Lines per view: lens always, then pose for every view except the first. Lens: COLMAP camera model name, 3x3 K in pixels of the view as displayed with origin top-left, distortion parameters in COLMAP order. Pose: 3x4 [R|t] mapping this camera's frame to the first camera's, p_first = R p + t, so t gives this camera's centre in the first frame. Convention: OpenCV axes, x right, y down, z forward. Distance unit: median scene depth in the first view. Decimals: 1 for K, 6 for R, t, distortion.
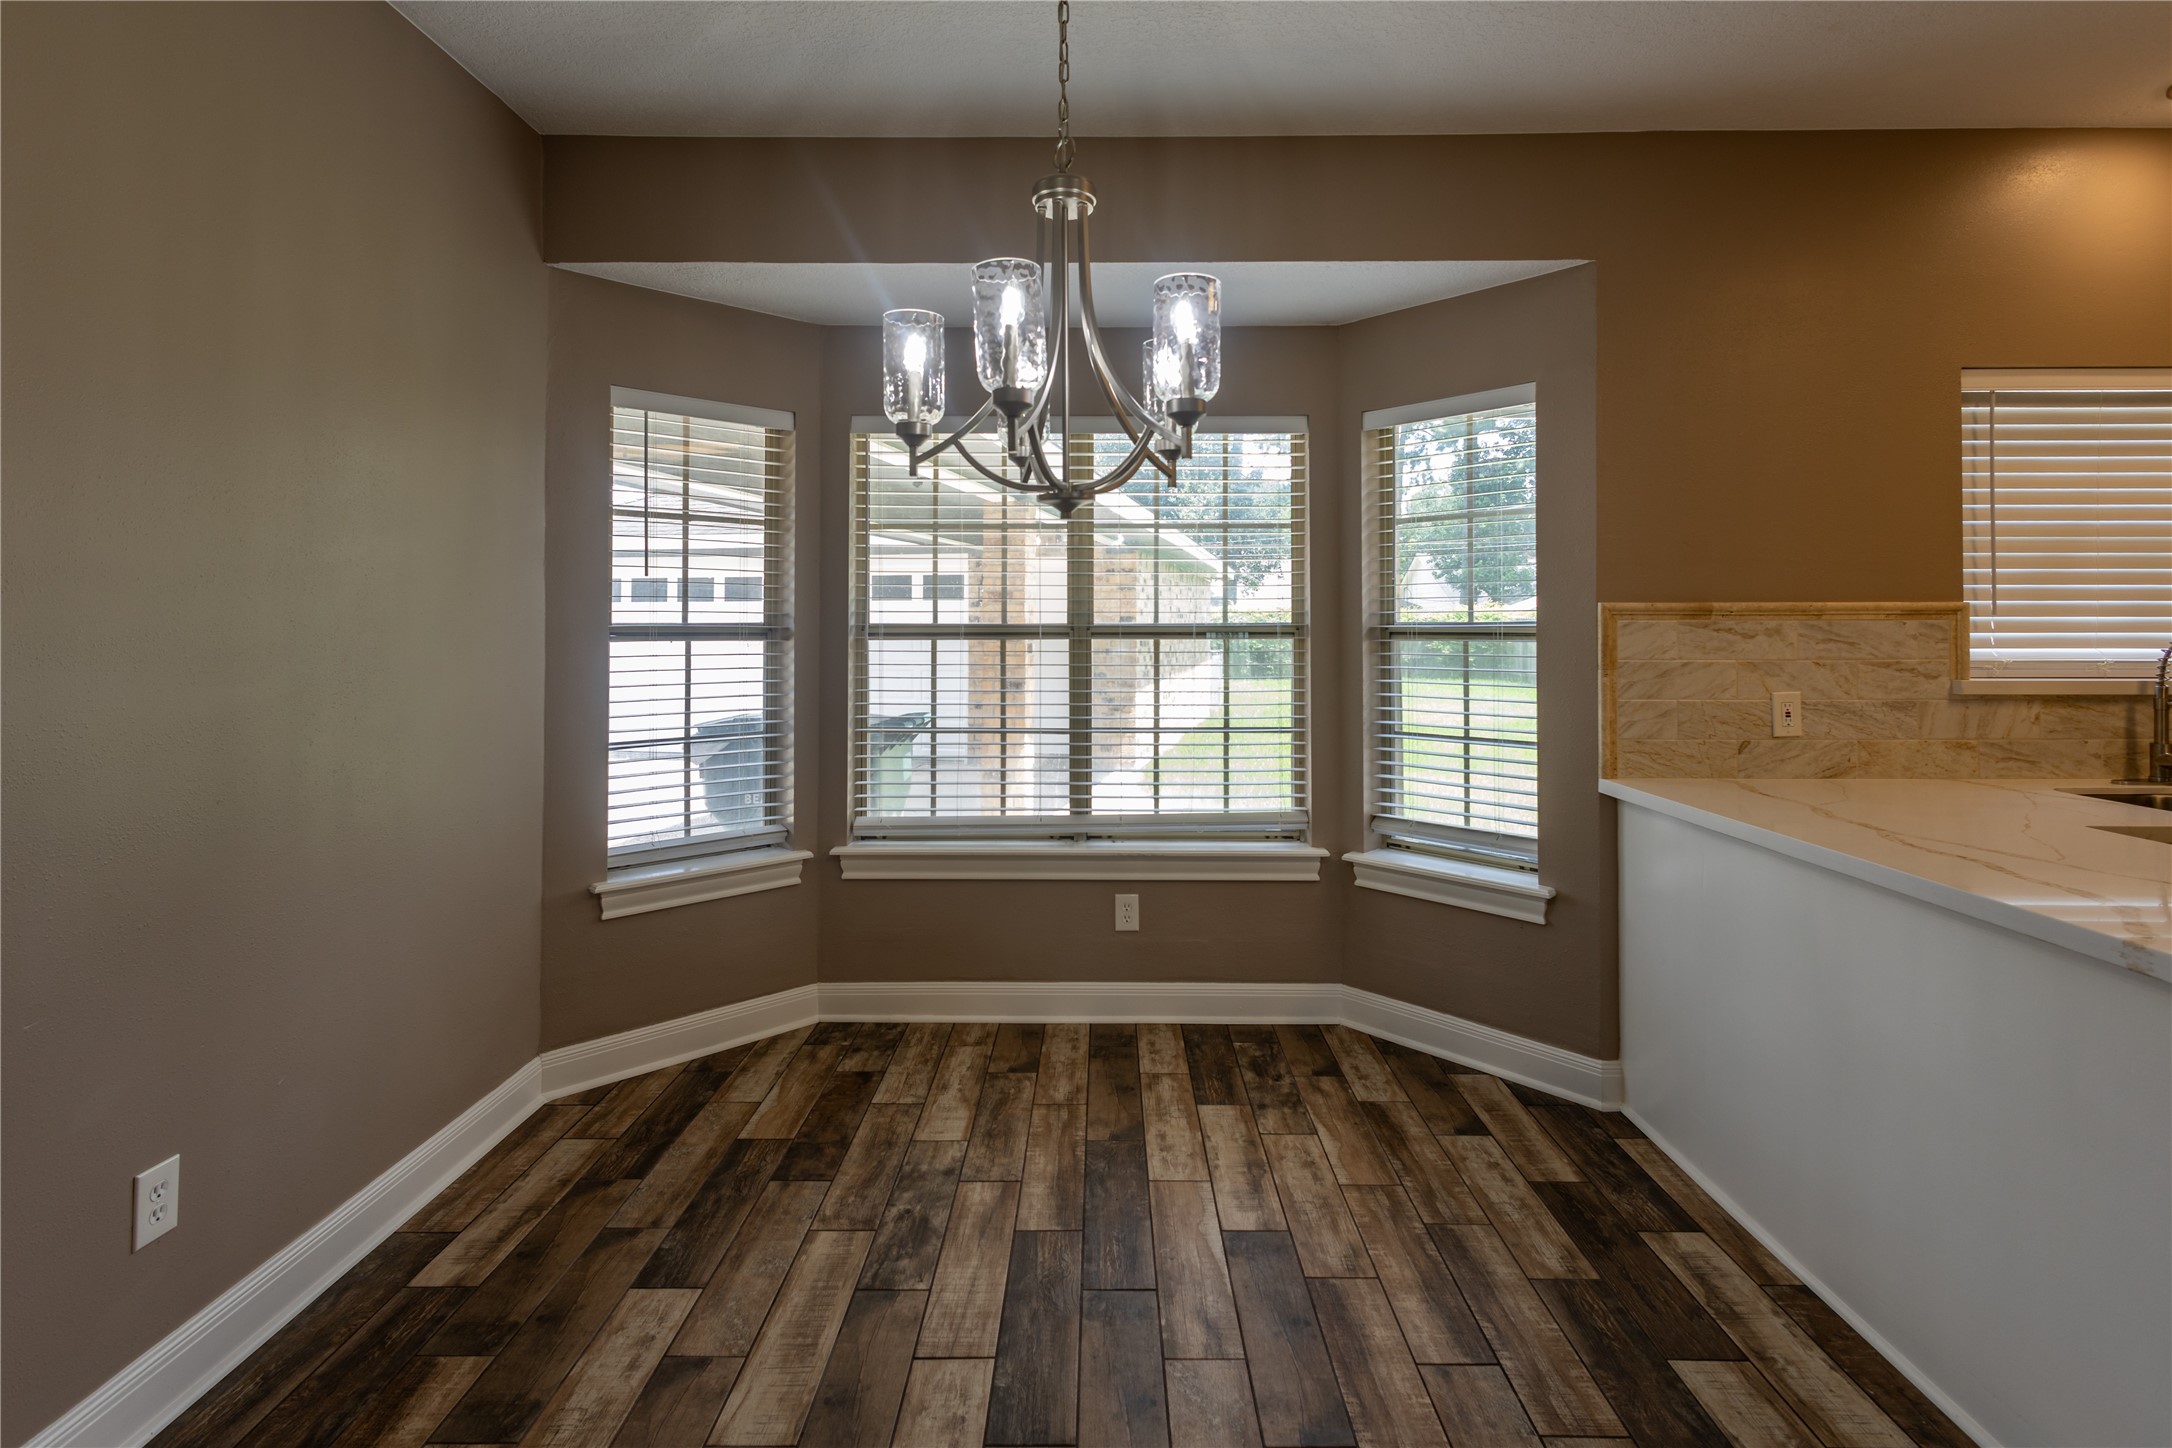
lens RADIAL K [[1040.9, 0, 1067.3], [0, 1040.9, 614.2], [0, 0, 1]] dist [0.006483, 0.000768]
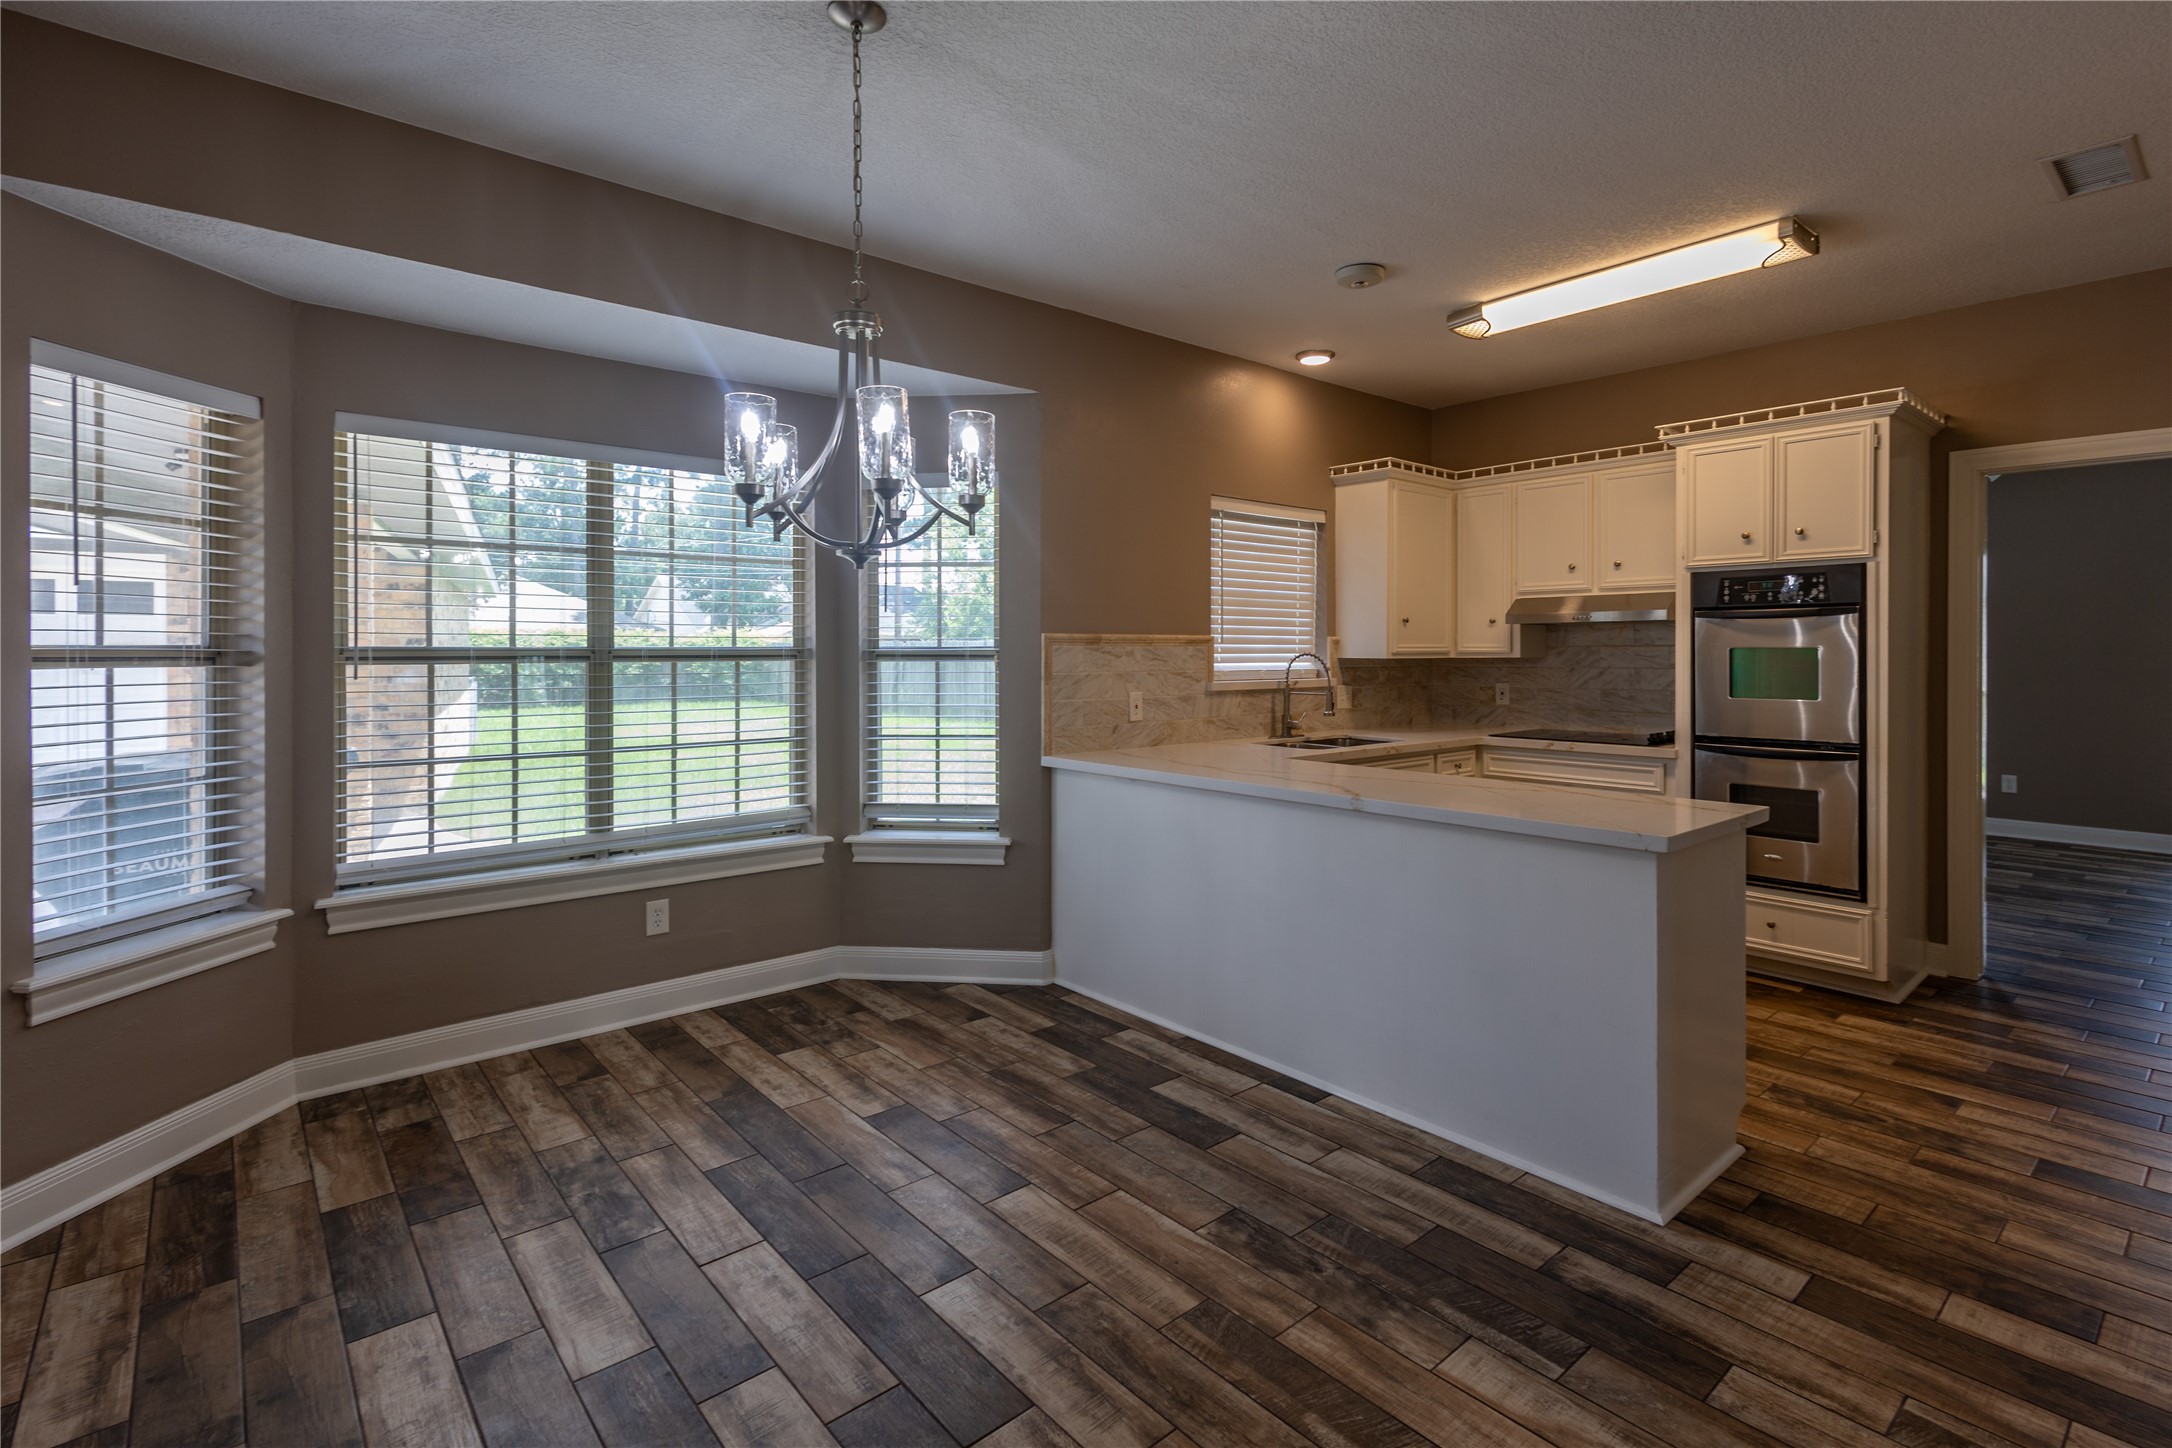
lens RADIAL K [[1043.7, 0, 1087.7], [0, 1043.7, 656.0], [0, 0, 1]] dist [0.012674, -0.004465]
pose [[0.747201, -0.002988, 0.664591, -0.396271], [-0.008331, 0.999869, 0.013861, -0.000604], [-0.664546, -0.015893, 0.747079, -0.111954]]
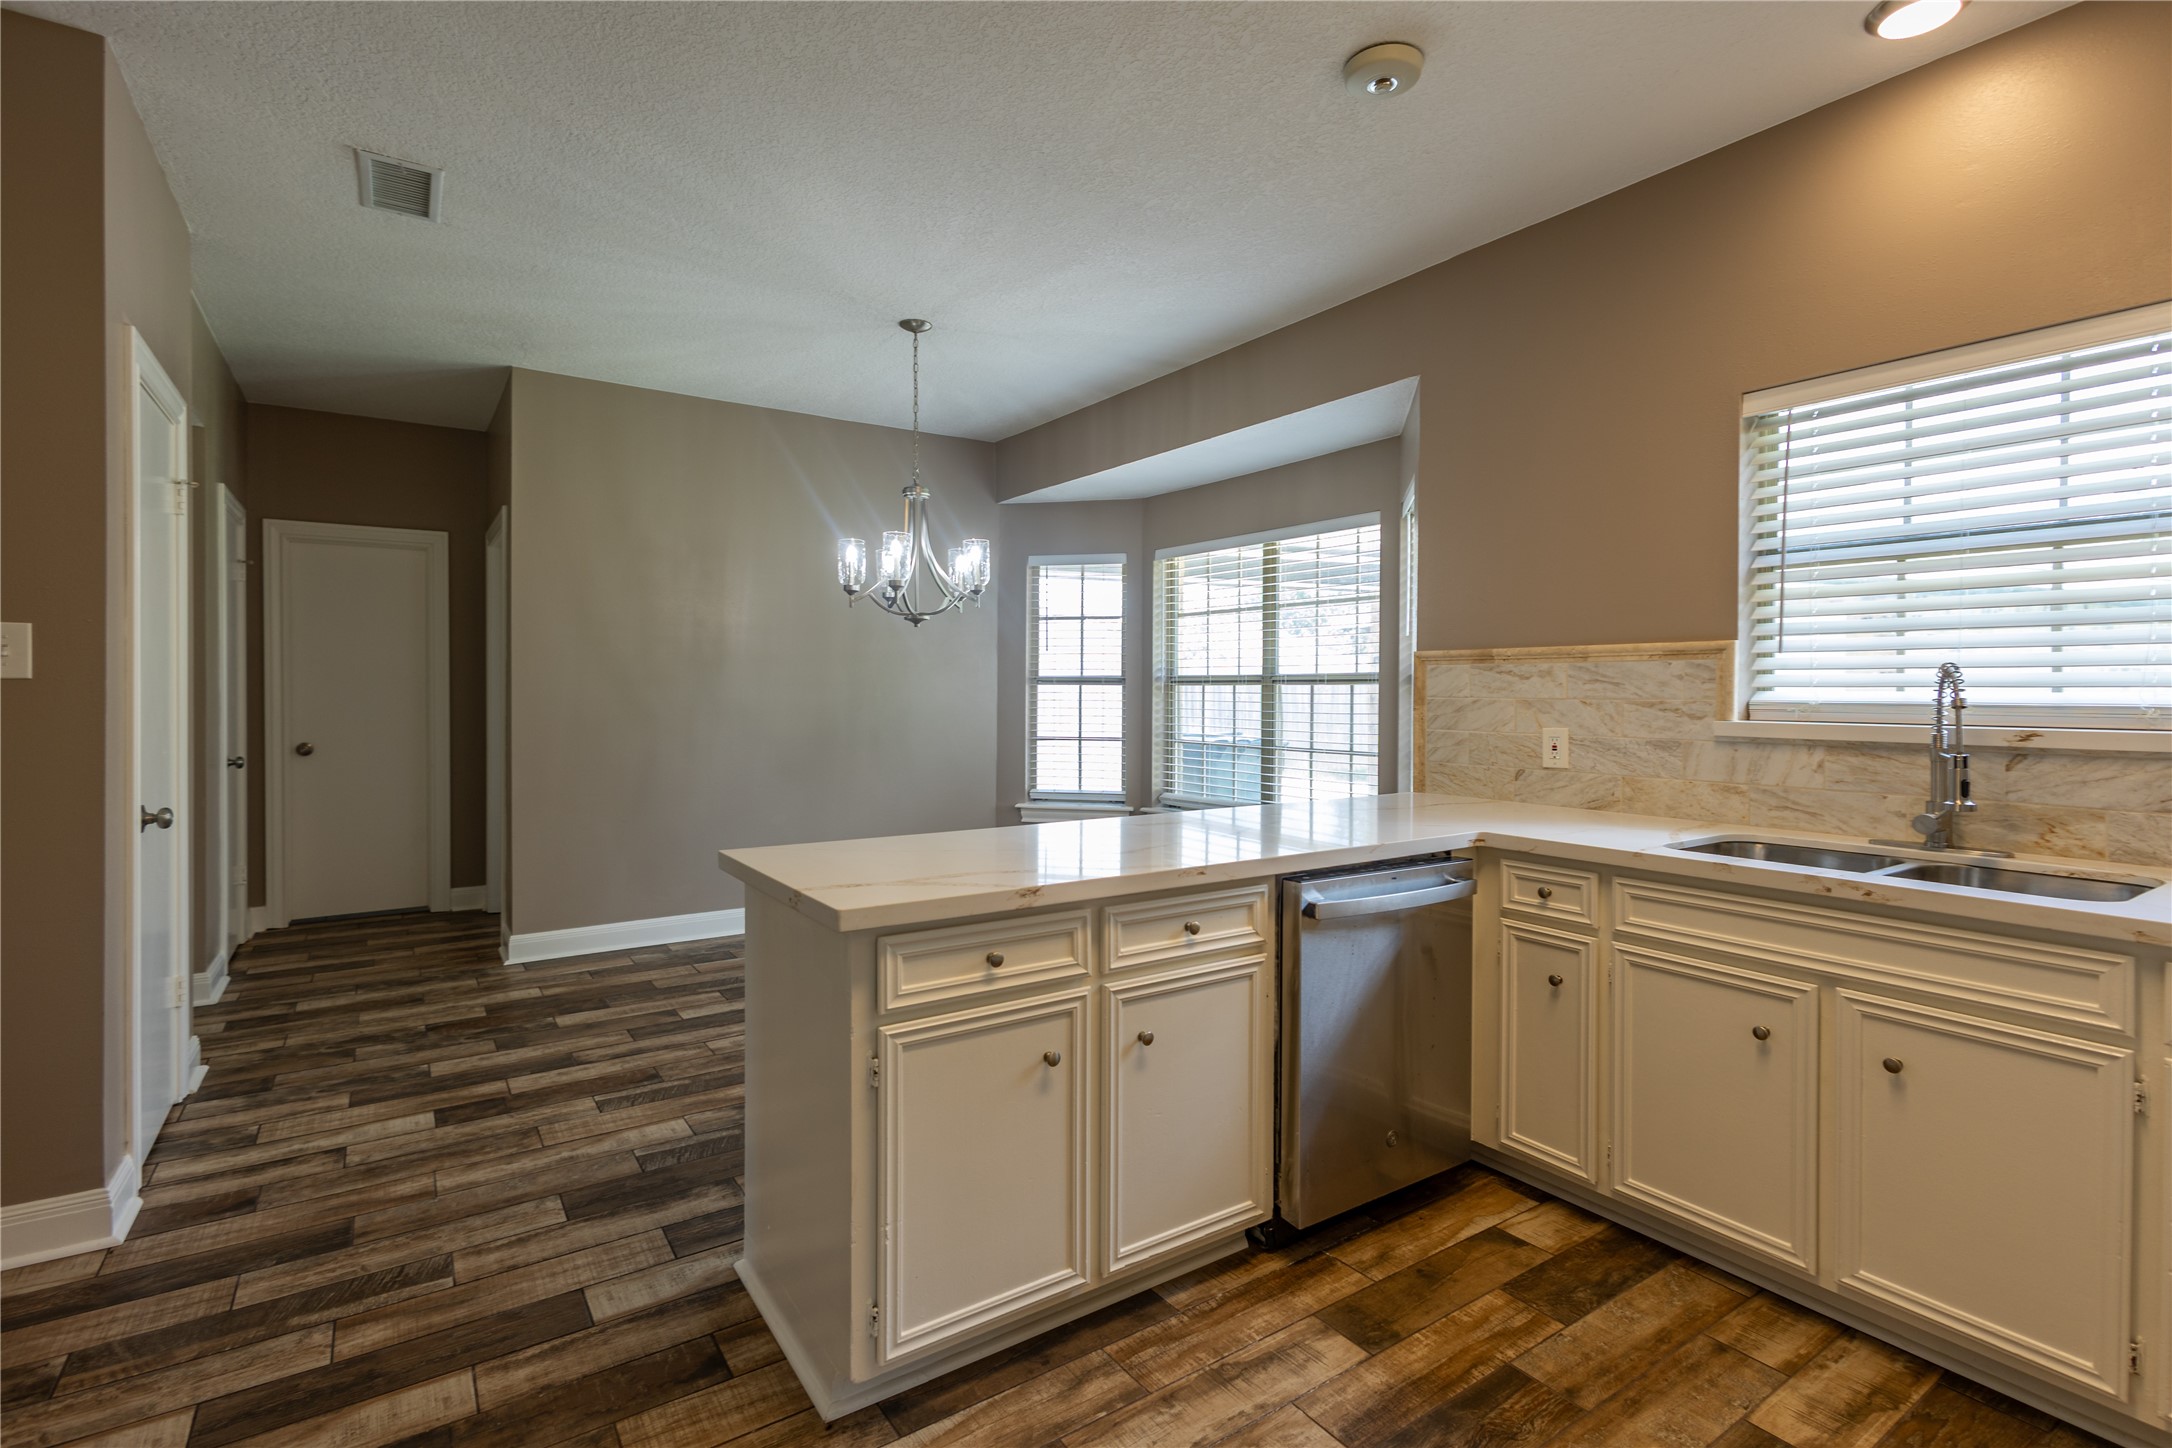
lens RADIAL K [[994.5, 0, 1090.6], [0, 994.5, 698.8], [0, 0, 1]] dist [0.007616, 0.000045]
pose [[0.582718, 0.011061, -0.812599, 1.256479], [0.005223, 0.999836, 0.017355, 0.023082], [0.812658, -0.014357, 0.582564, -0.012469]]
